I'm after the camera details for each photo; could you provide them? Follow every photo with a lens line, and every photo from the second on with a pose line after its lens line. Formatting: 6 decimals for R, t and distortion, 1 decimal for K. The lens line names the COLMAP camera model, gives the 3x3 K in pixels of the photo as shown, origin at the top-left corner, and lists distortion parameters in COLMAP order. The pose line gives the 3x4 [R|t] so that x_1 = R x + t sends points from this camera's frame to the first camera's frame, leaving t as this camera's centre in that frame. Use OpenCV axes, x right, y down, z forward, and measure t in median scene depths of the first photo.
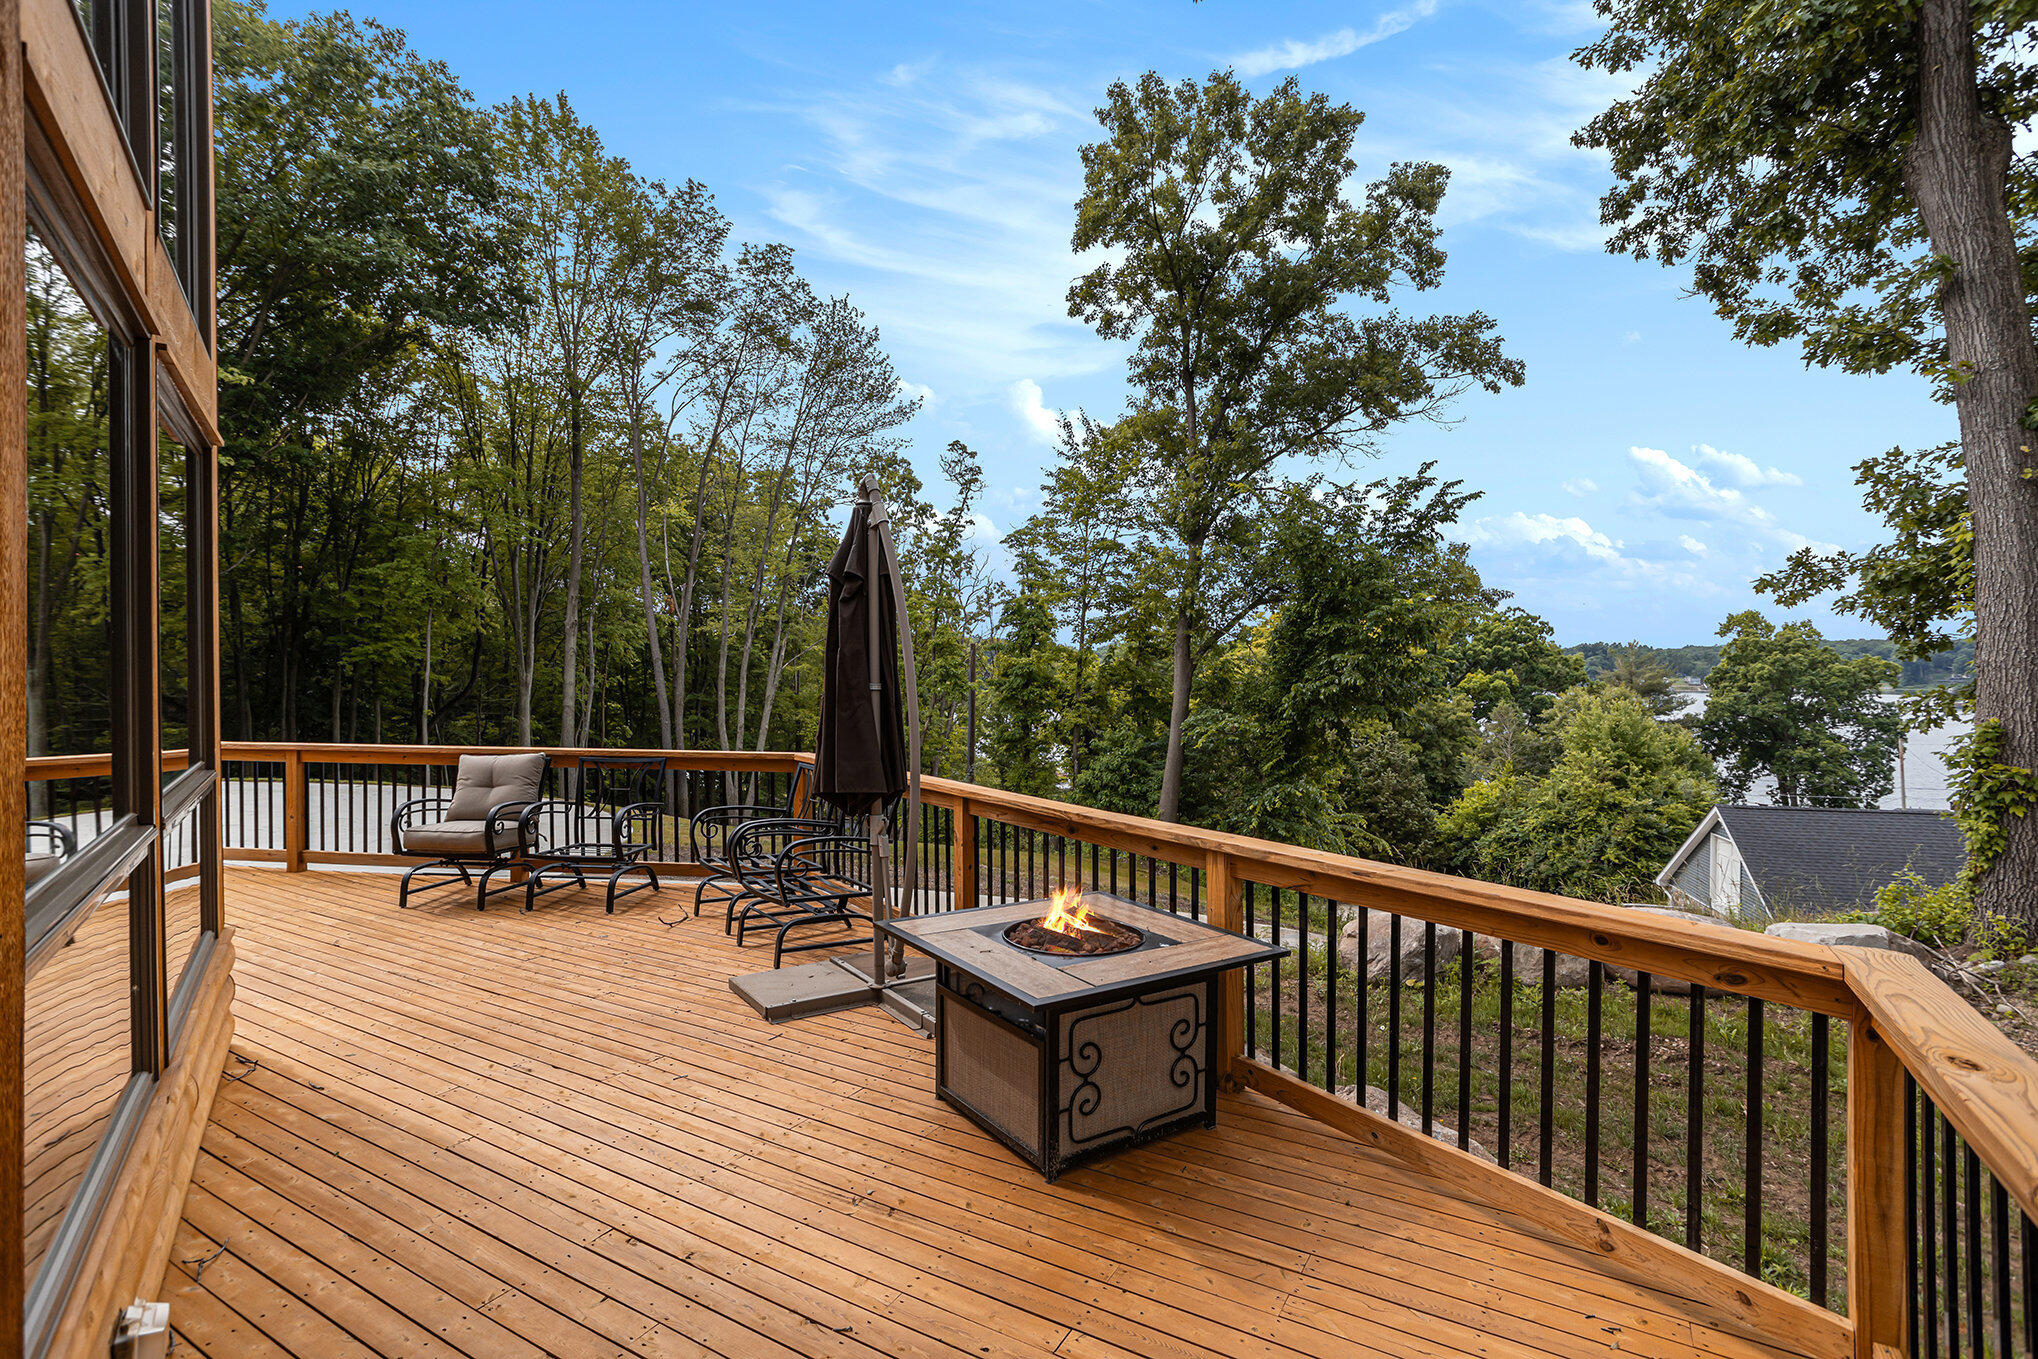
lens RADIAL K [[973.0, 0, 1019.0], [0, 973.0, 679.5], [0, 0, 1]] dist [-0.055343, 0.026163]
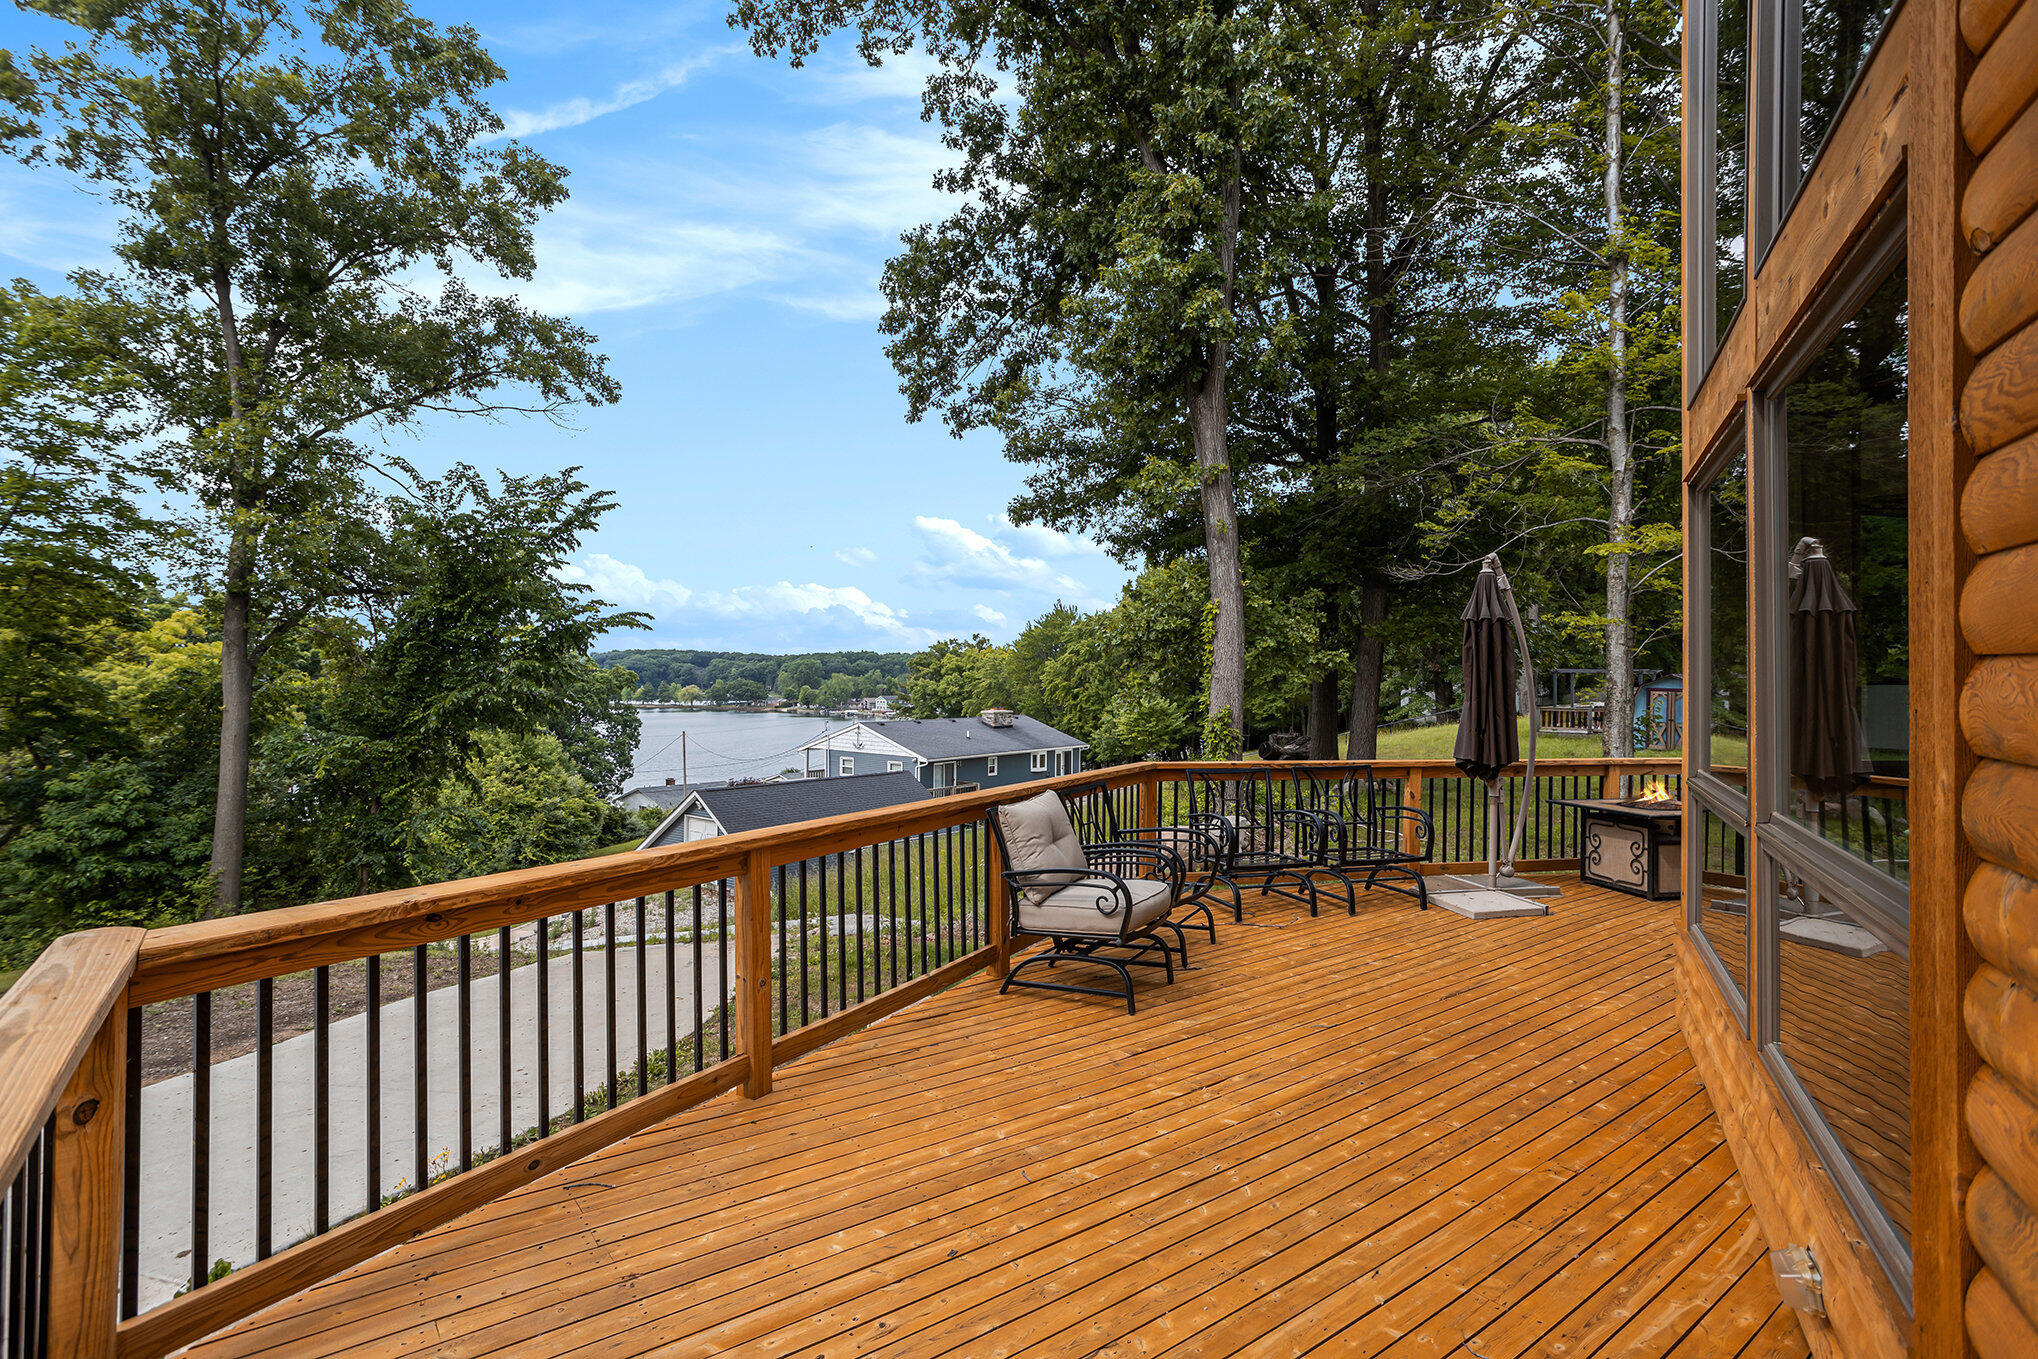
lens RADIAL K [[973.0, 0, 1019.0], [0, 973.0, 679.5], [0, 0, 1]] dist [-0.055343, 0.026163]
pose [[0.401274, -0.002146, 0.915956, -0.263716], [0.009719, 0.999951, -0.001915, -0.000130], [-0.915907, 0.009671, 0.401275, 0.164013]]
